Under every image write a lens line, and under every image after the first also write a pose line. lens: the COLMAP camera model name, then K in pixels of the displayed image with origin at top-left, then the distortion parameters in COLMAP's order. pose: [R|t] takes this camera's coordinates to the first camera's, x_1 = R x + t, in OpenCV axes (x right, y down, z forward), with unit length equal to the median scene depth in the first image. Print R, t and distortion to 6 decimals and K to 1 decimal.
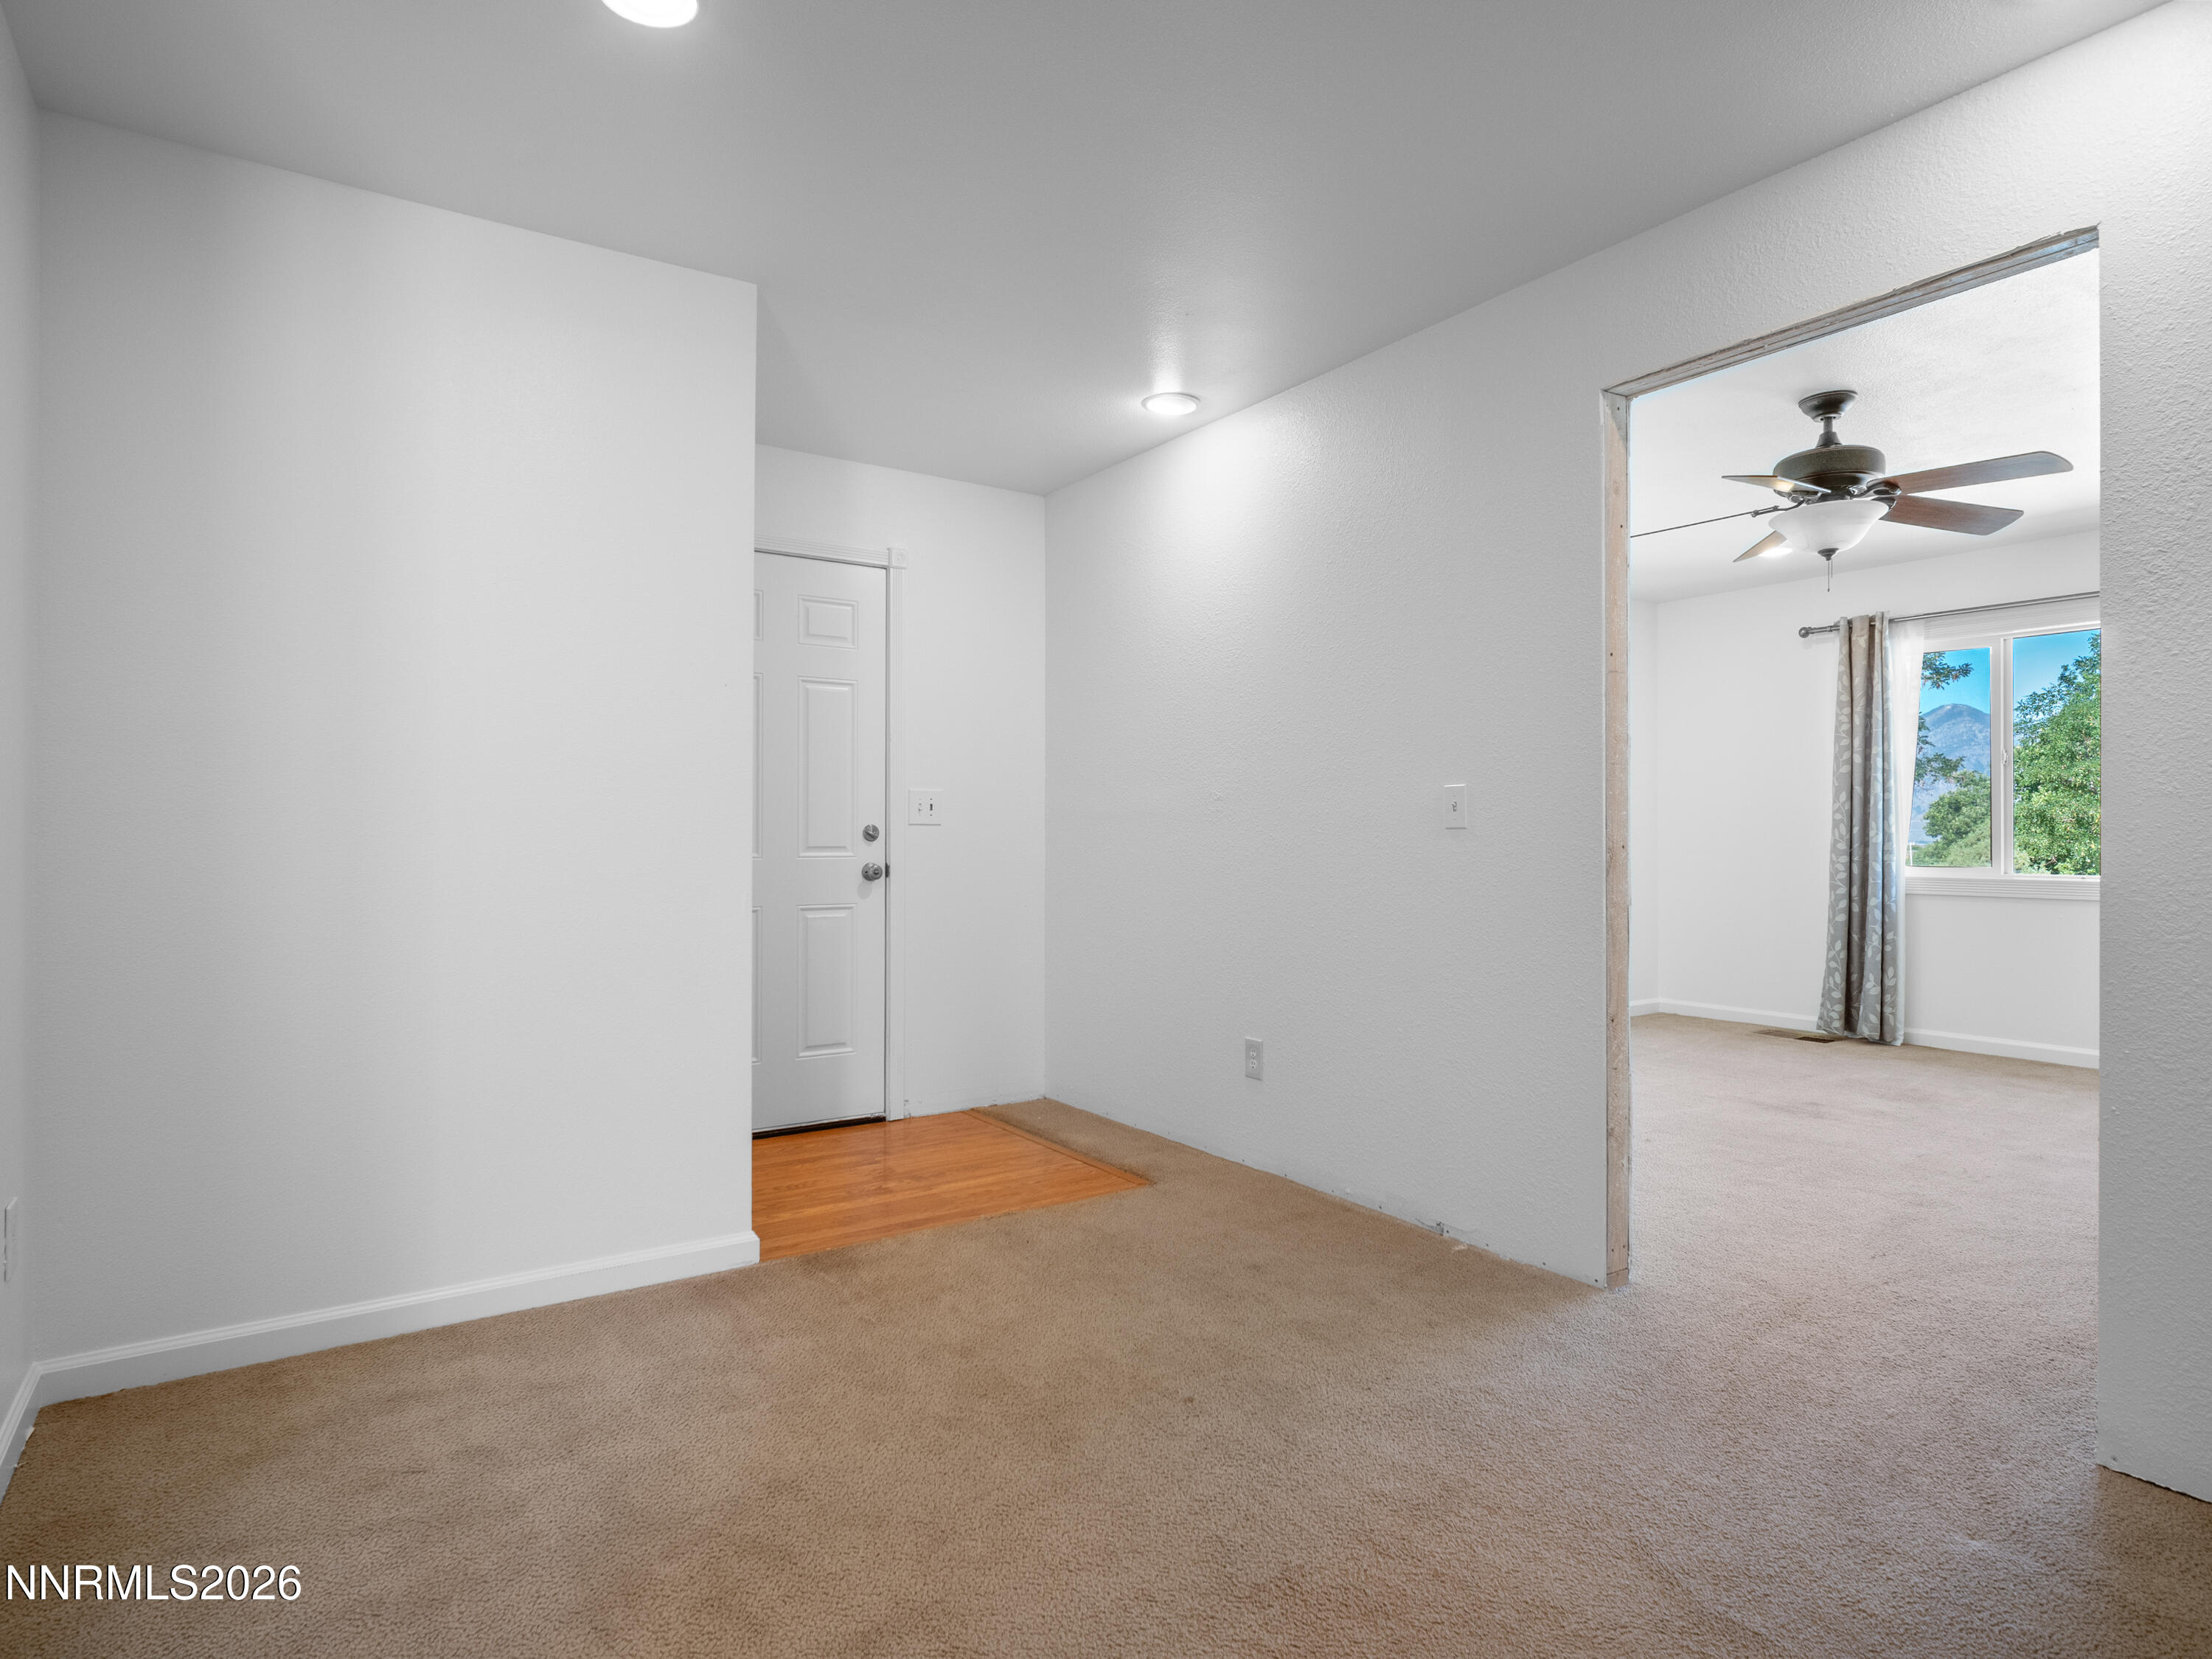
lens RADIAL K [[1205.5, 0, 1103.2], [0, 1205.5, 828.7], [0, 0, 1]] dist [-0.002318, -0.000609]
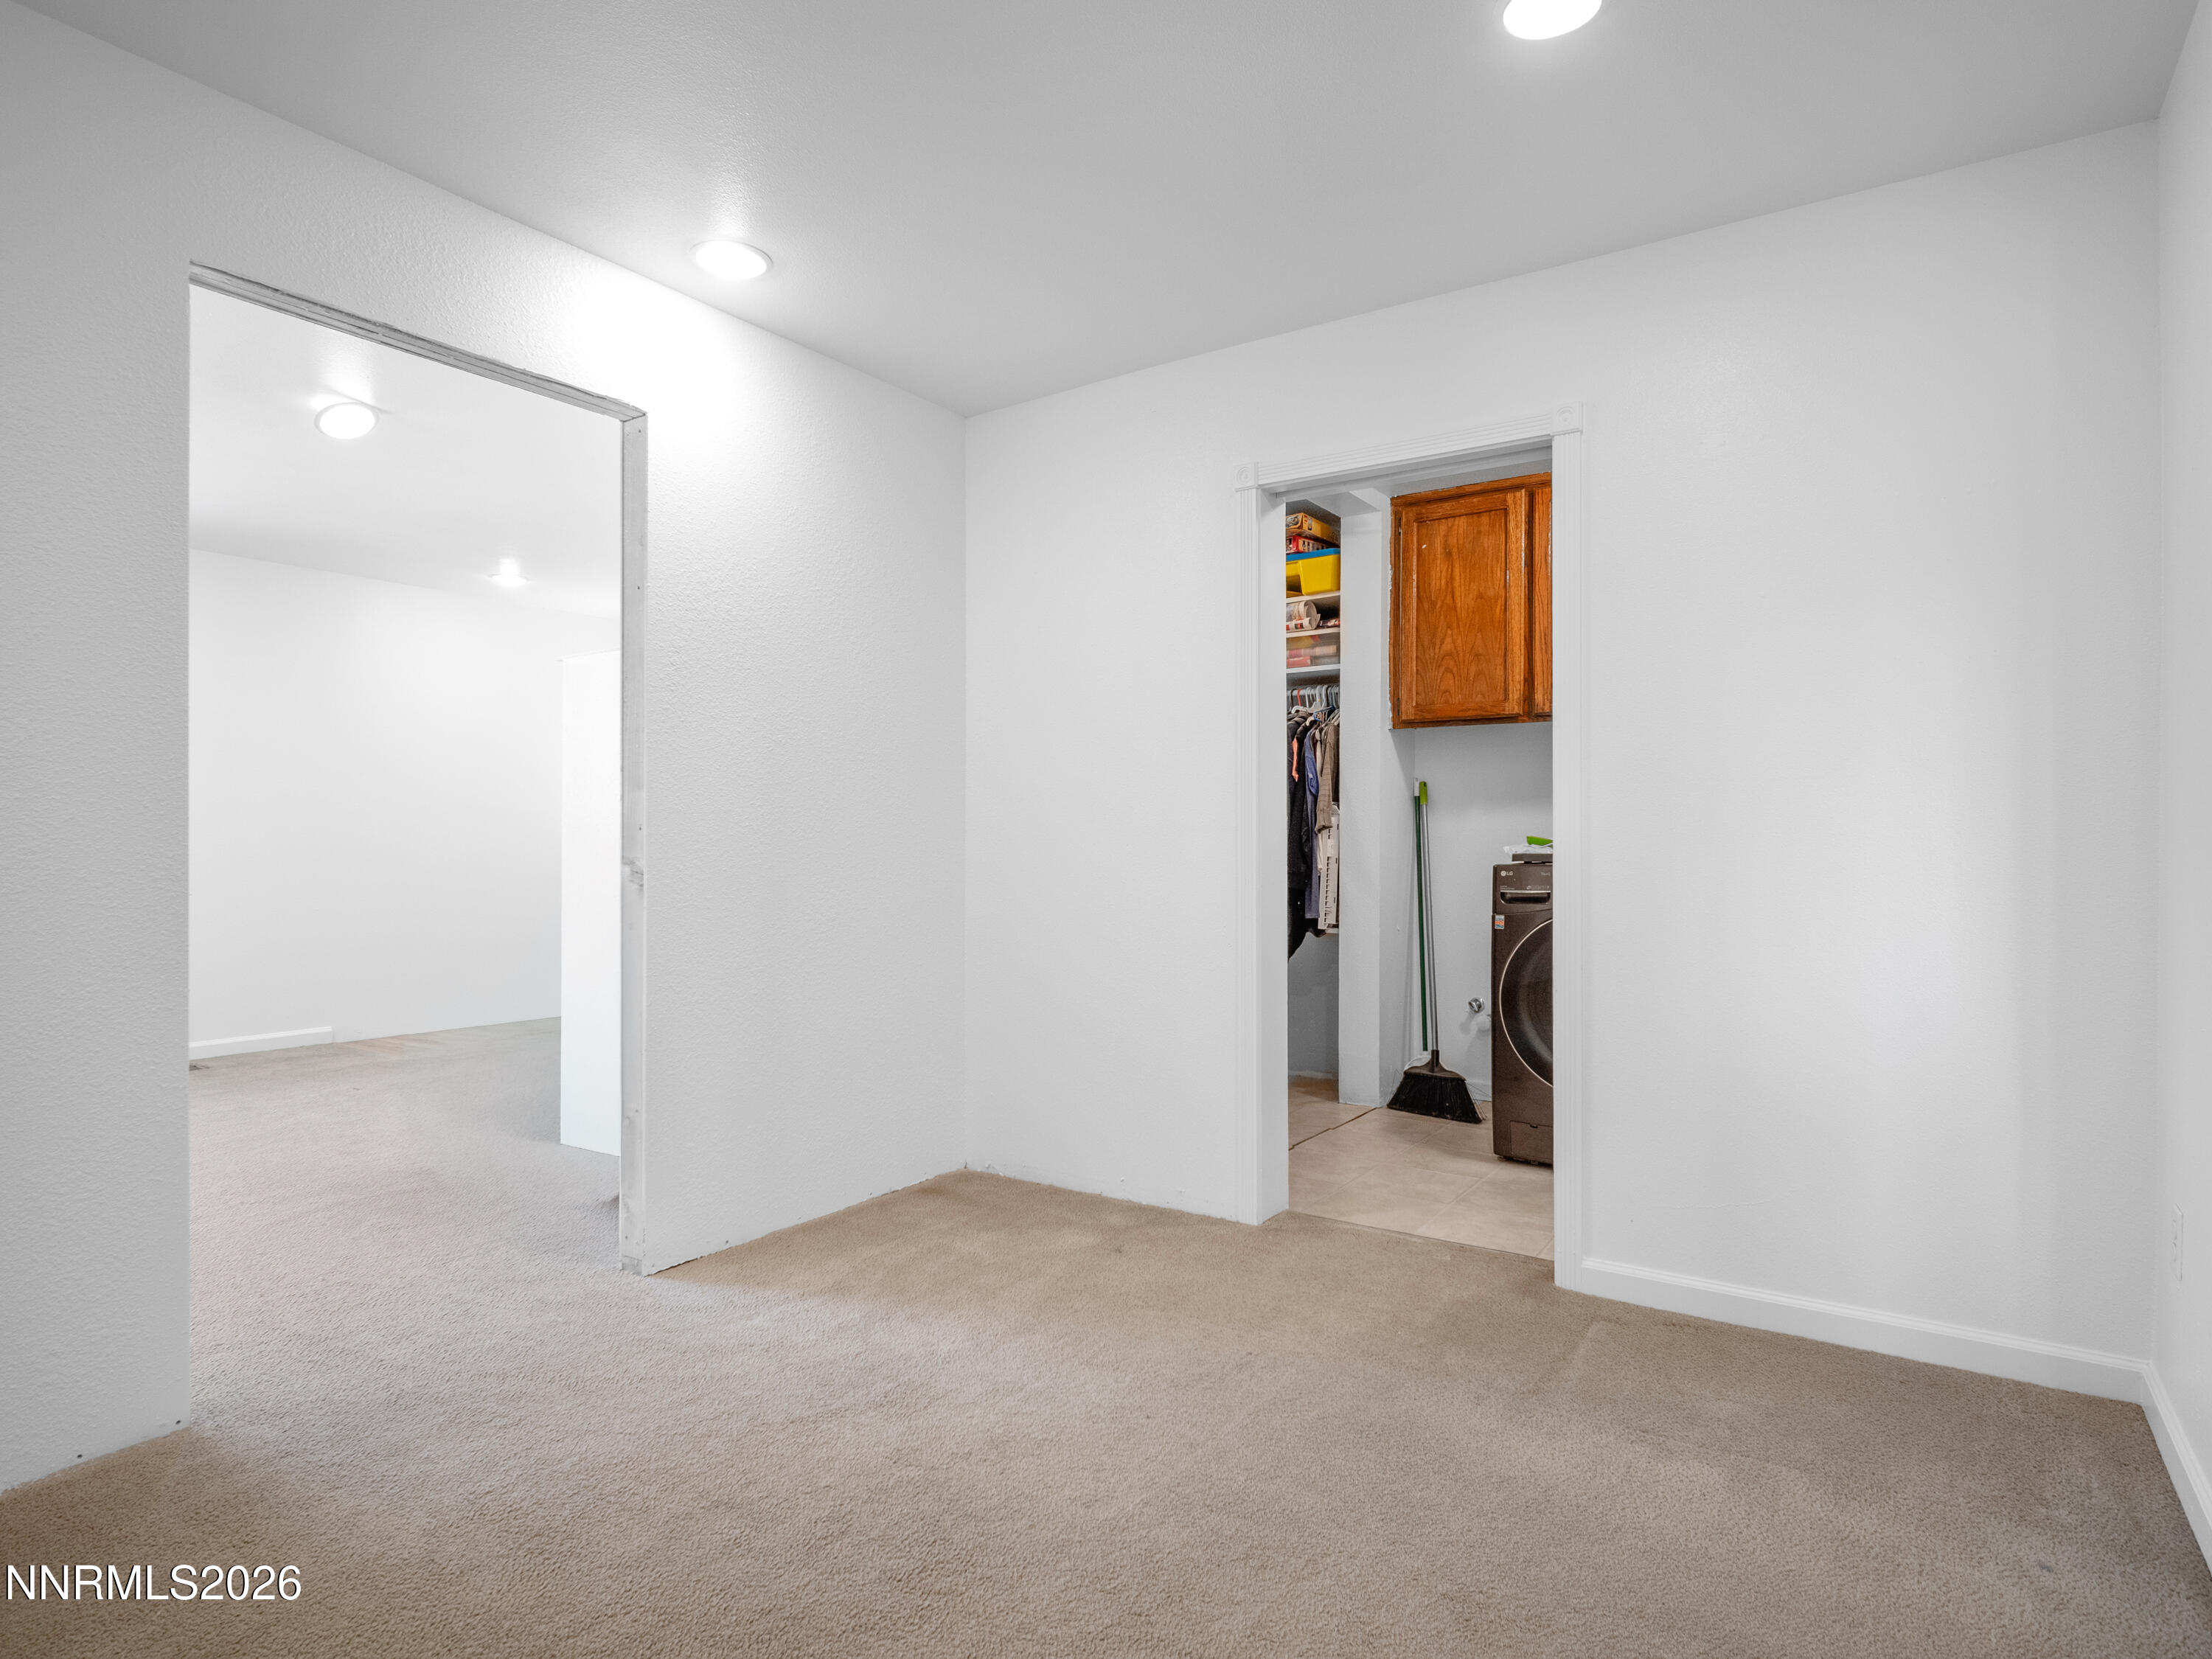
lens RADIAL K [[1205.5, 0, 1104.2], [0, 1205.5, 837.2], [0, 0, 1]] dist [-0.002318, -0.000609]
pose [[-0.368054, -0.002907, 0.929800, -0.366739], [-0.006839, 0.999977, 0.000419, -0.000381], [-0.929779, -0.006205, -0.368065, 0.526711]]
